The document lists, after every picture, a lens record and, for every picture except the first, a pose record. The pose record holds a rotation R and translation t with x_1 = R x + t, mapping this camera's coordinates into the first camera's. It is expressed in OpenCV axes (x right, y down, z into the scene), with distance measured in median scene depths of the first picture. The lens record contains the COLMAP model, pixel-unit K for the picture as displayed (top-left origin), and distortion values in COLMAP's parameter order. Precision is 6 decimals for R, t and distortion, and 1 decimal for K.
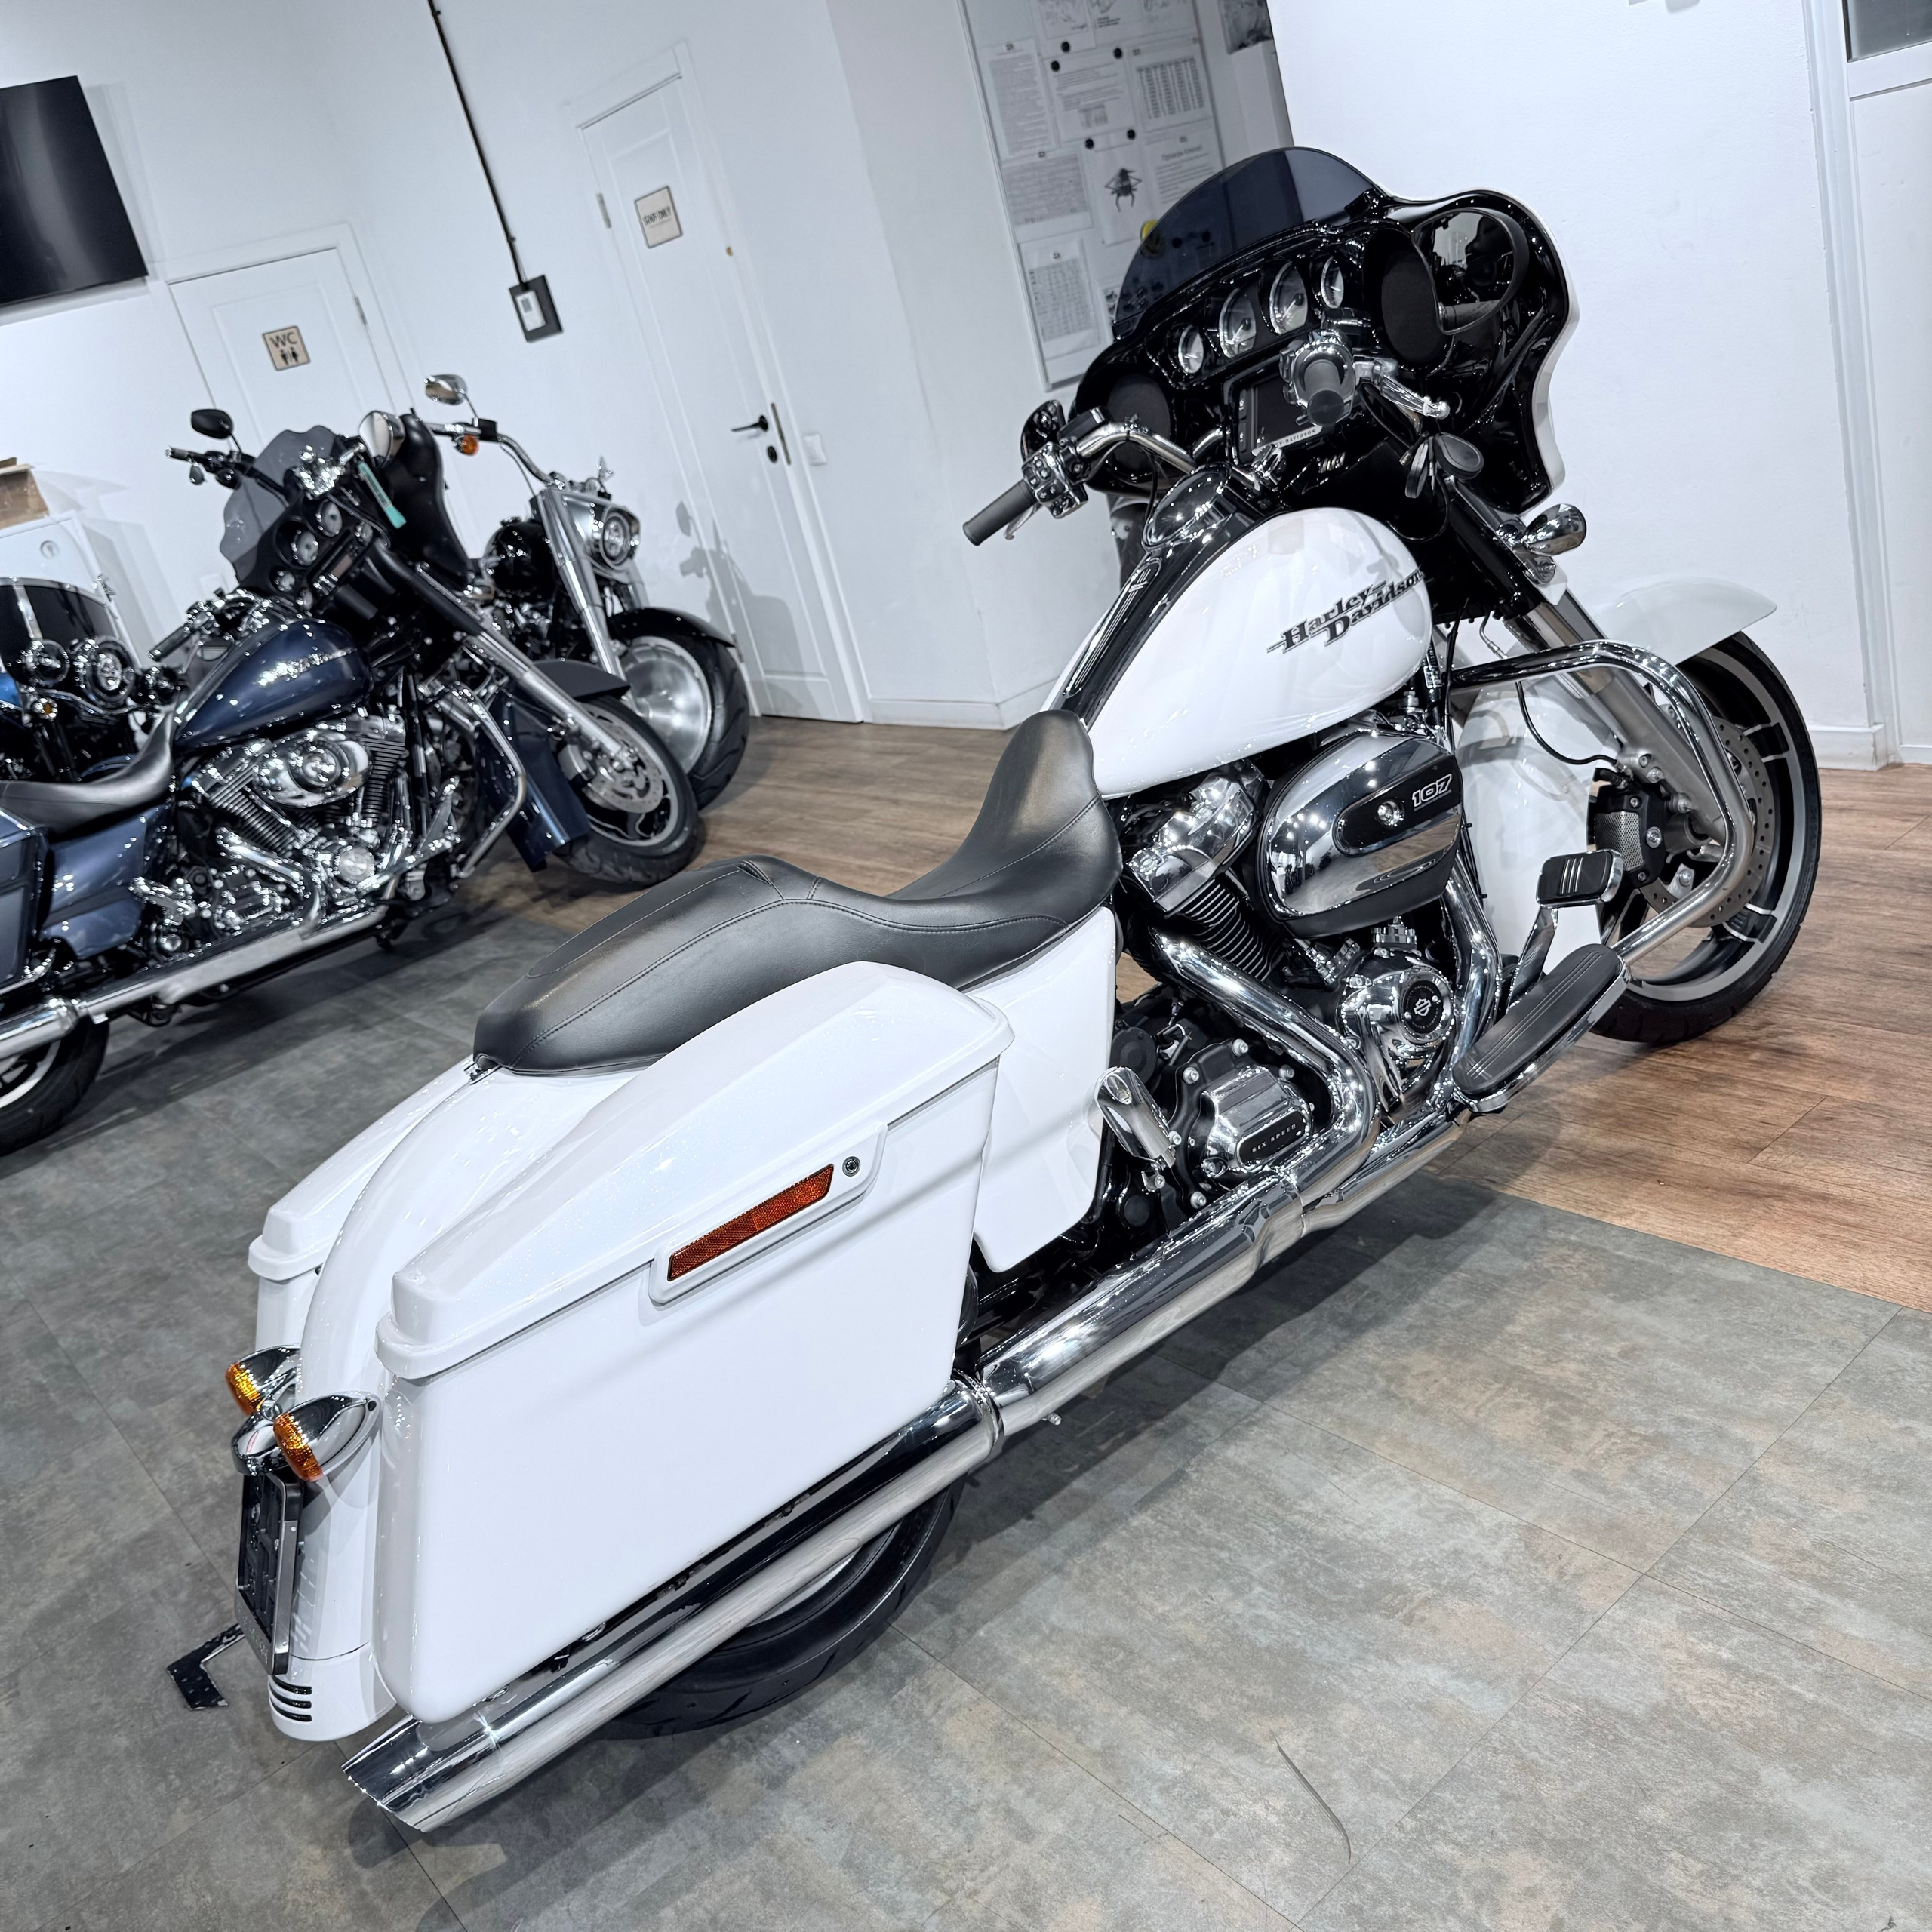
lens RADIAL K [[1808.5, 0, 966.0], [0, 1808.5, 966.0], [0, 0, 1]] dist [0.130327, -0.287435]
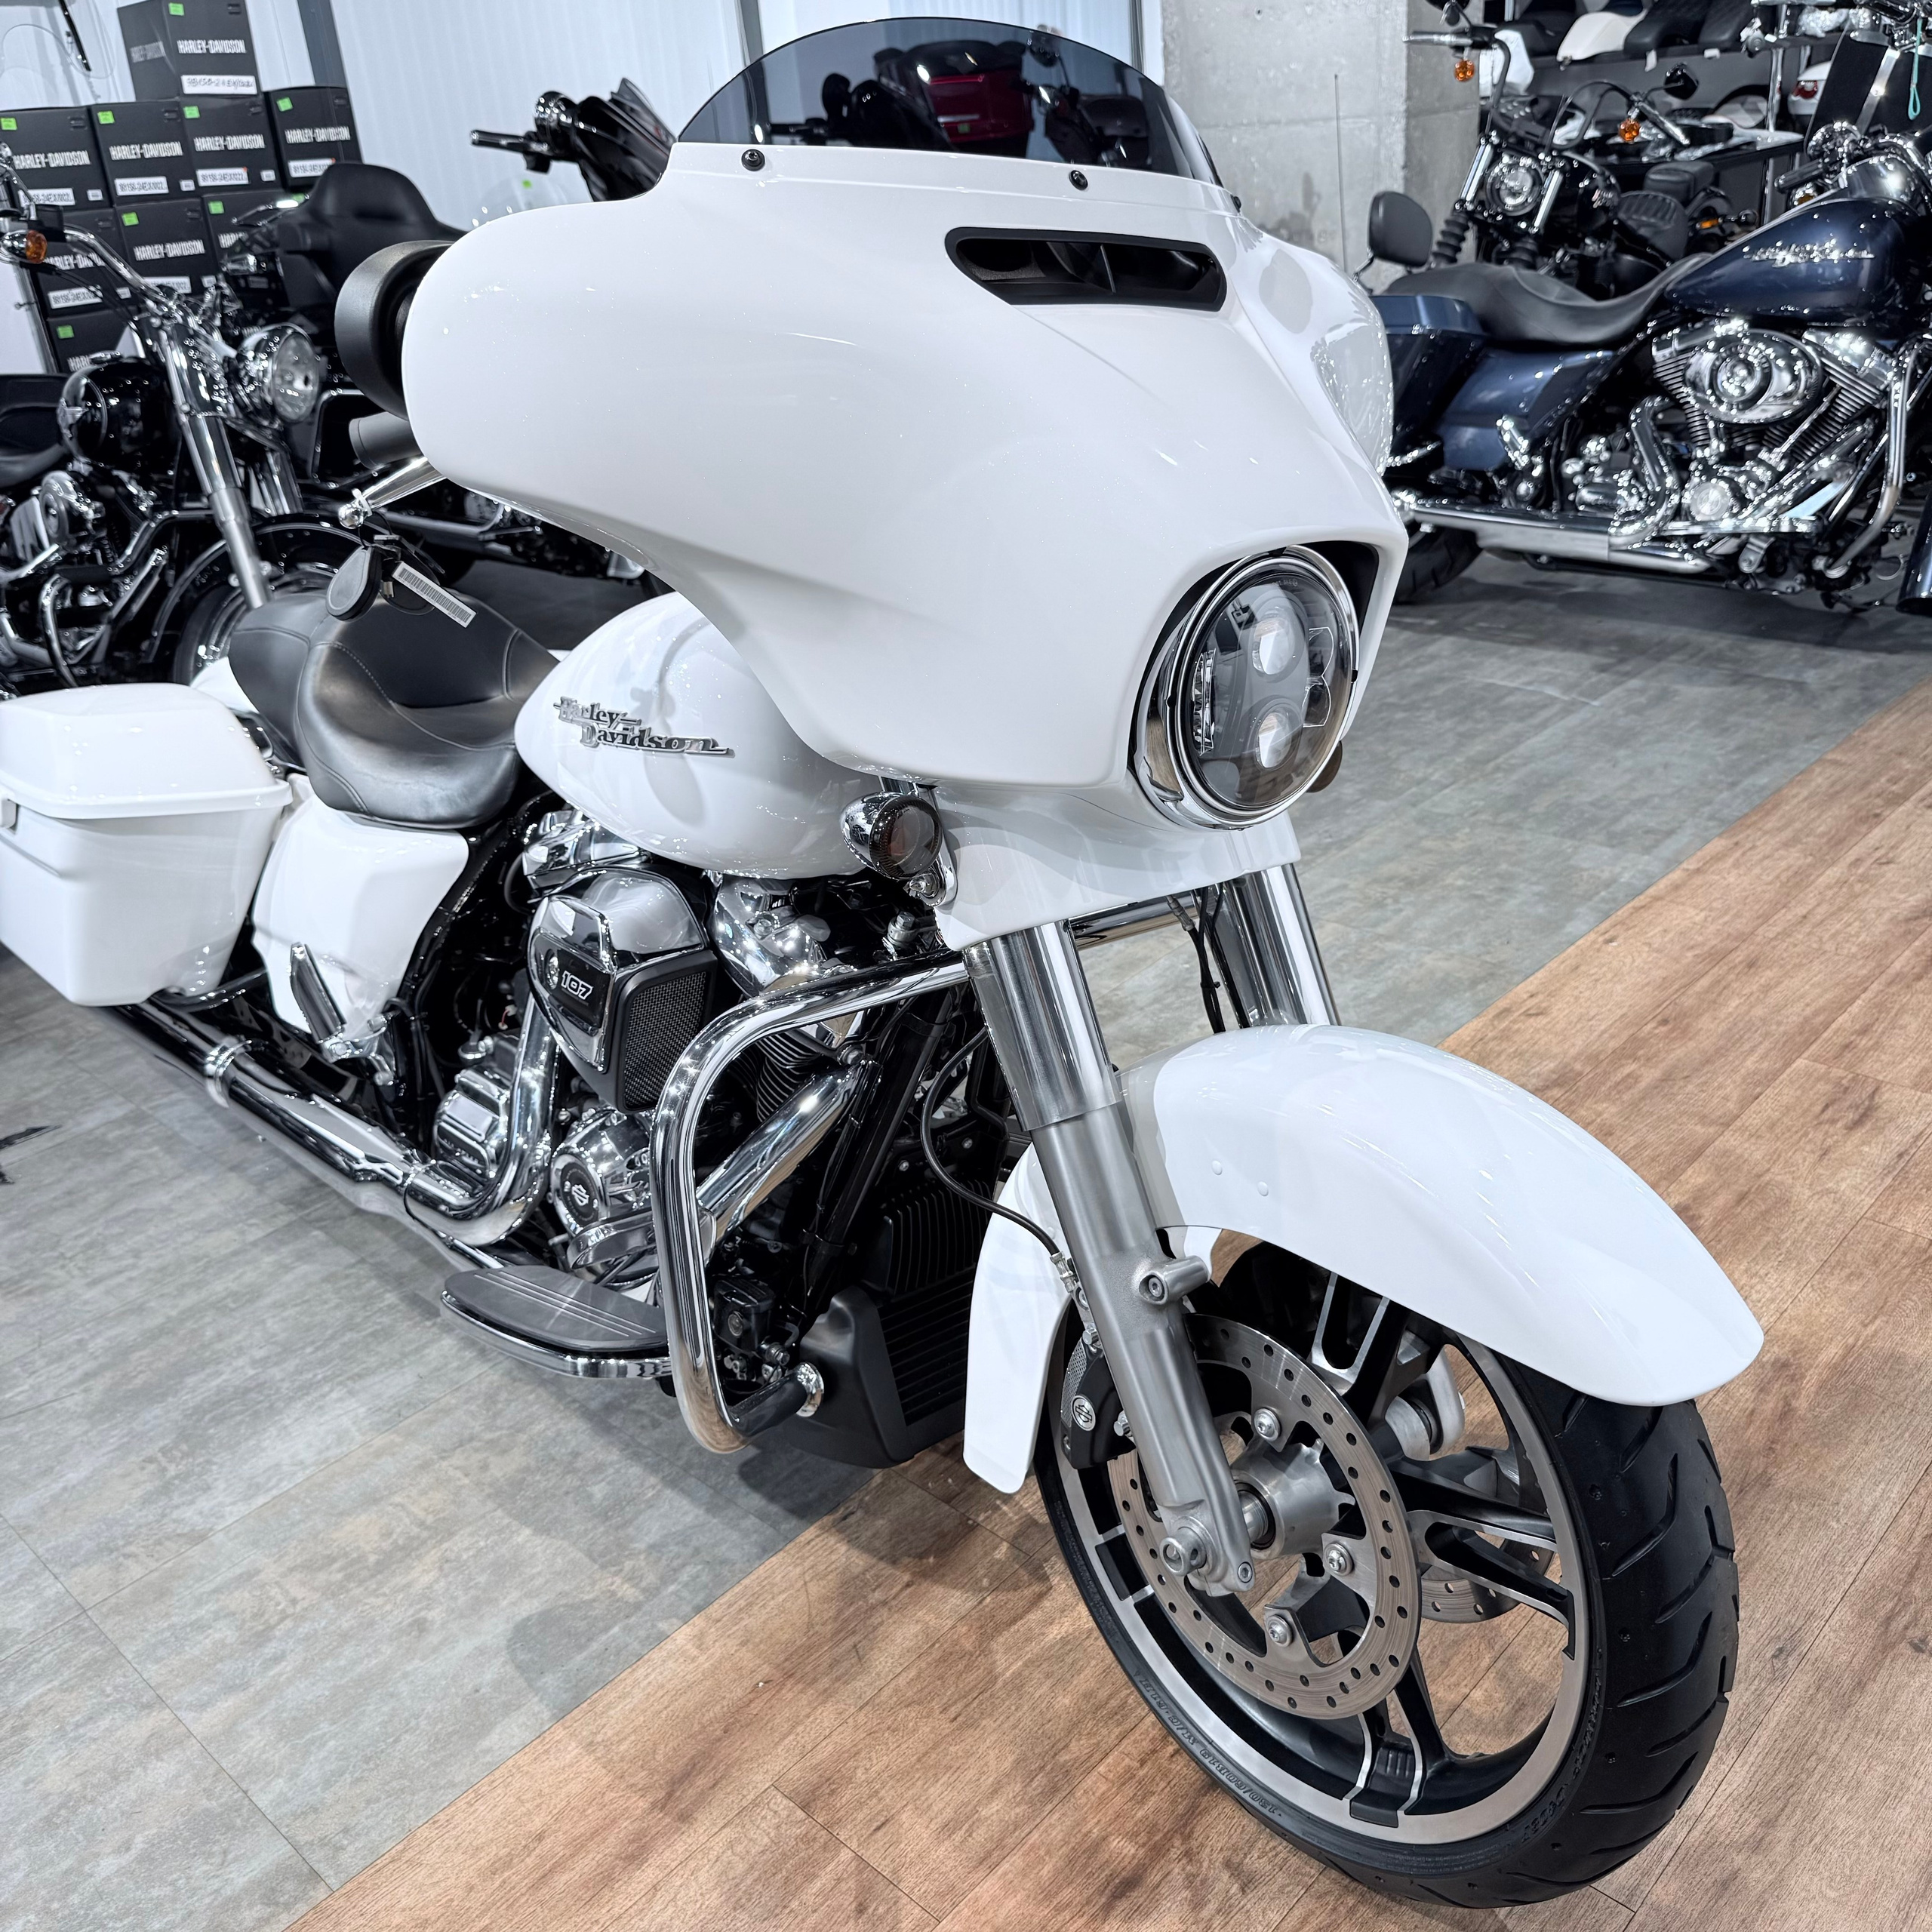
lens RADIAL K [[1828.7, 0, 962.1], [0, 1828.7, 957.0], [0, 0, 1]] dist [0.029975, -0.048564]
pose [[0.158183, 0.626657, -0.763072, 0.536417], [-0.301928, 0.766484, 0.566870, -0.367063], [0.940116, 0.140723, 0.310451, 0.580515]]
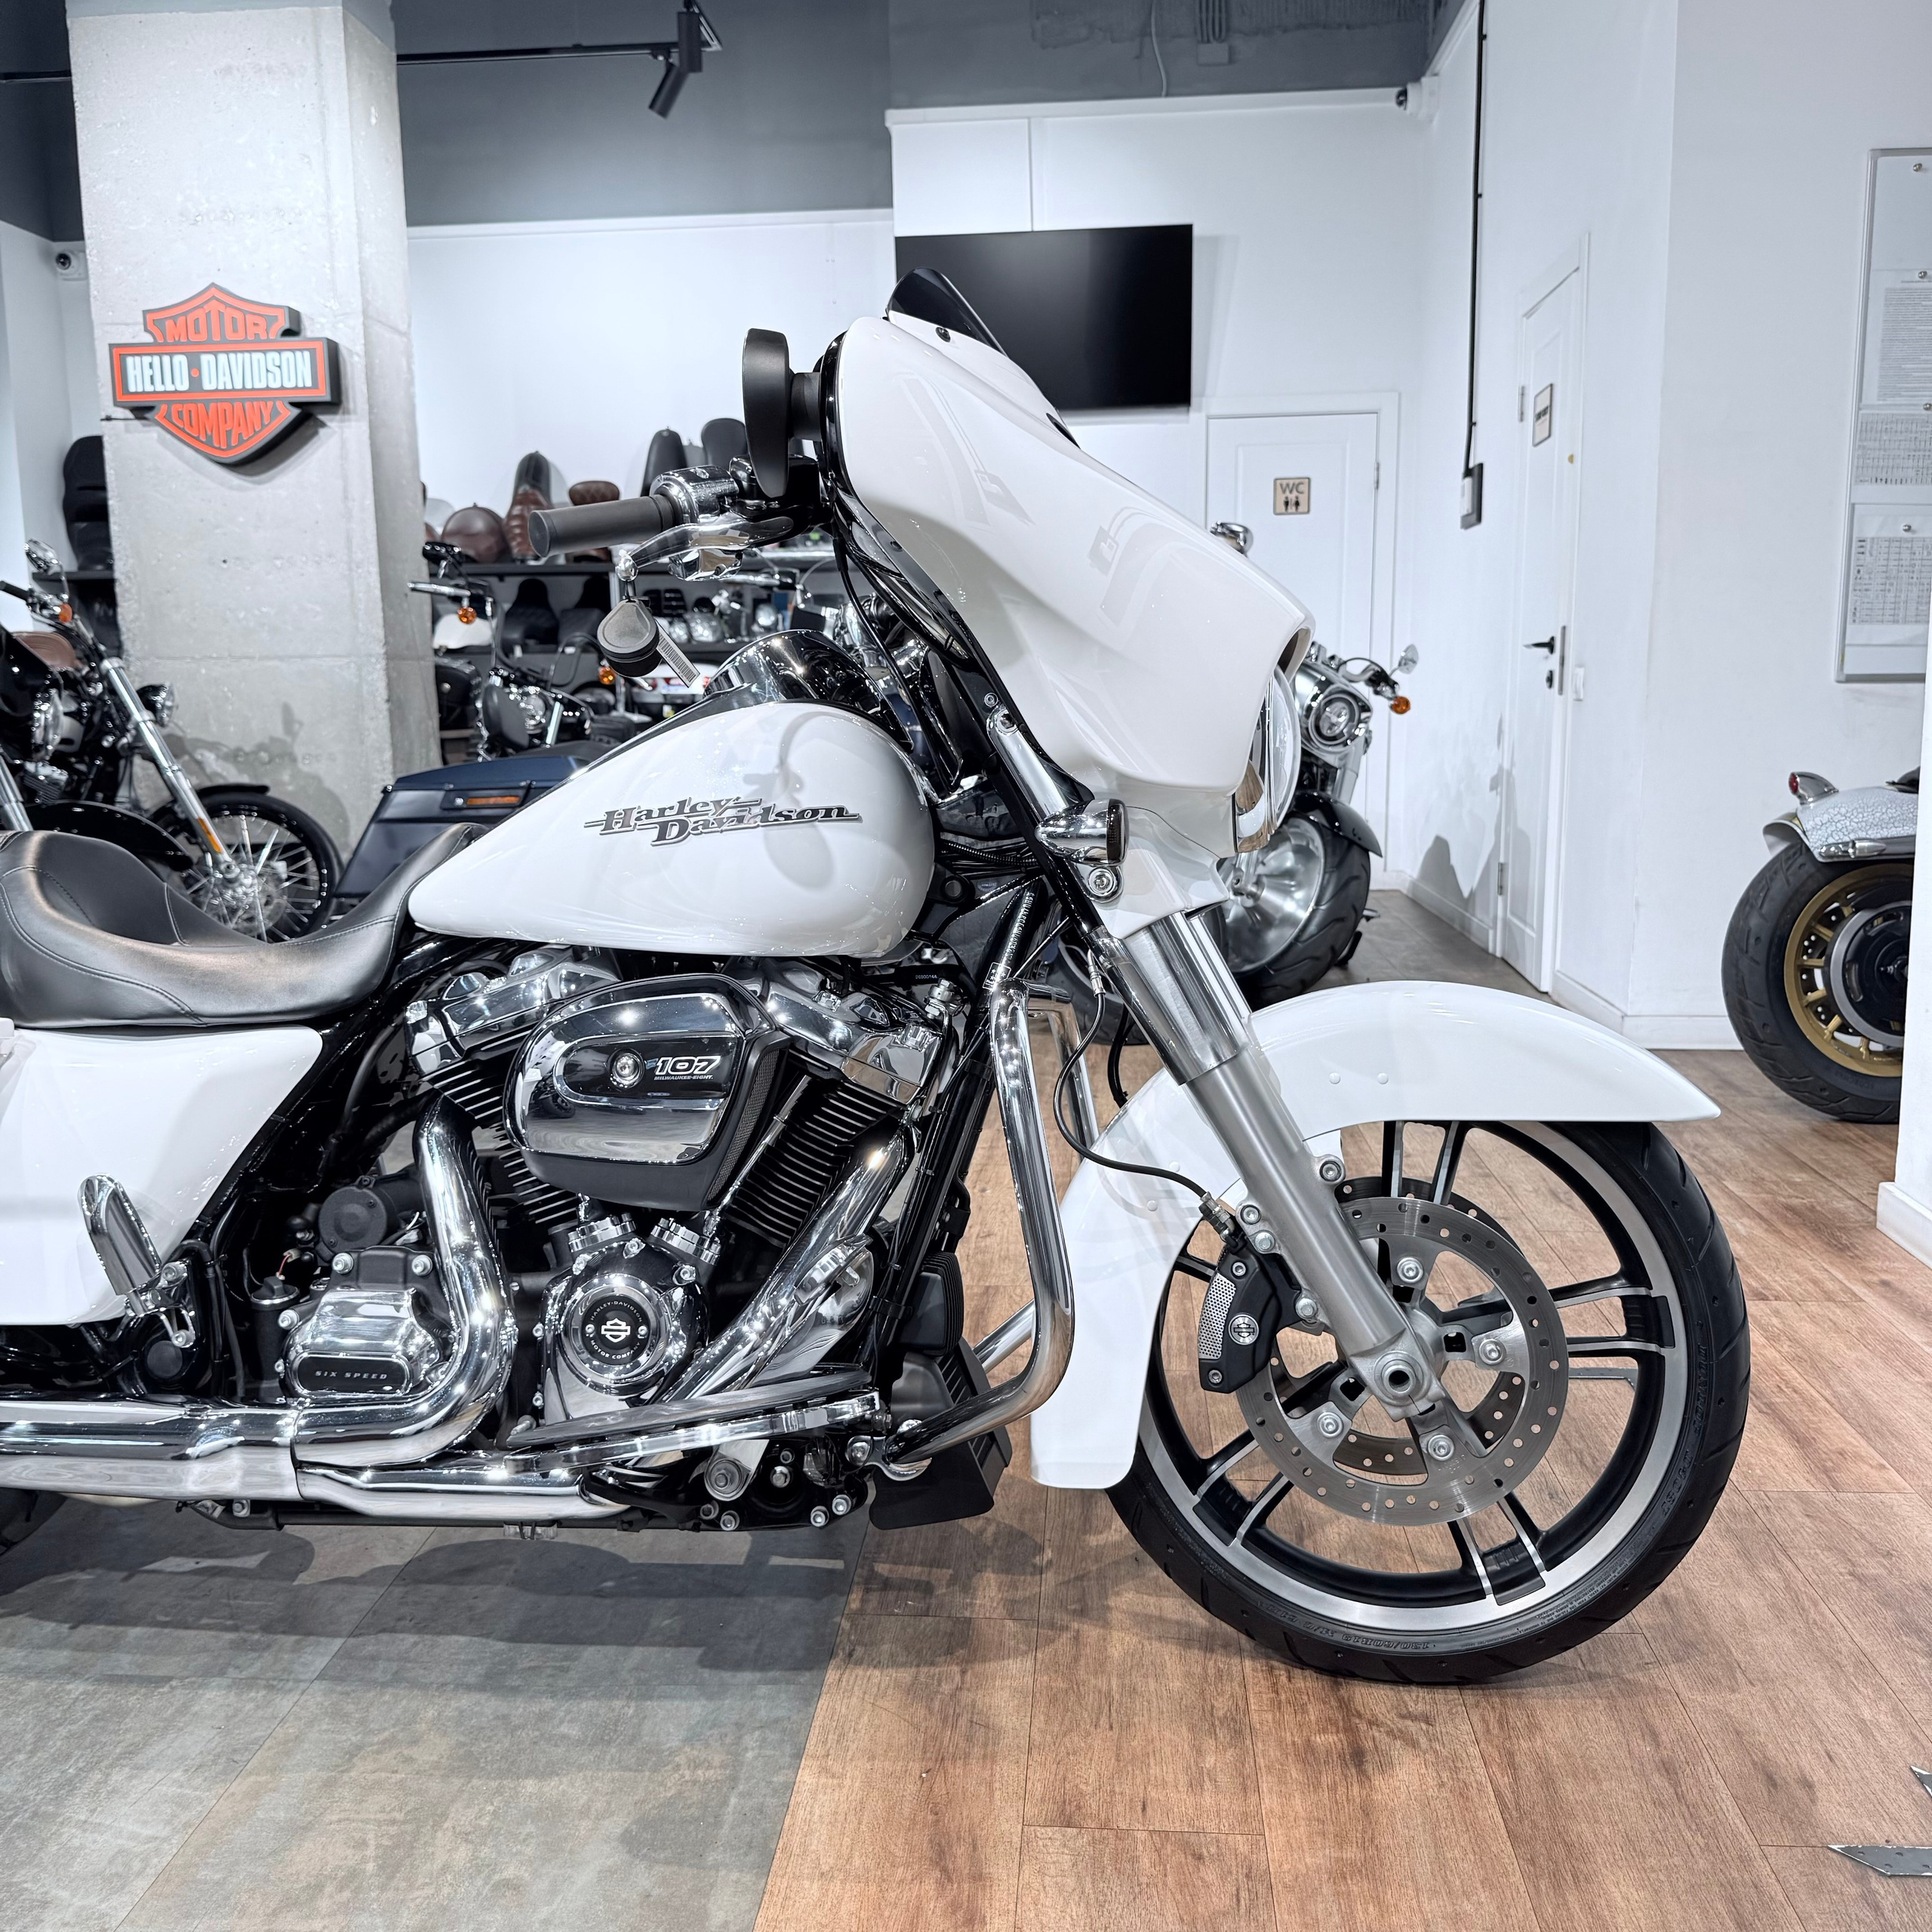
lens RADIAL K [[1796.6, 0, 966.0], [0, 1796.6, 966.0], [0, 0, 1]] dist [0.135235, -0.267687]
pose [[0.713787, 0.340067, -0.612260, 0.500728], [-0.399518, 0.915723, 0.042853, -0.135979], [0.575233, 0.214021, 0.789495, 0.292530]]
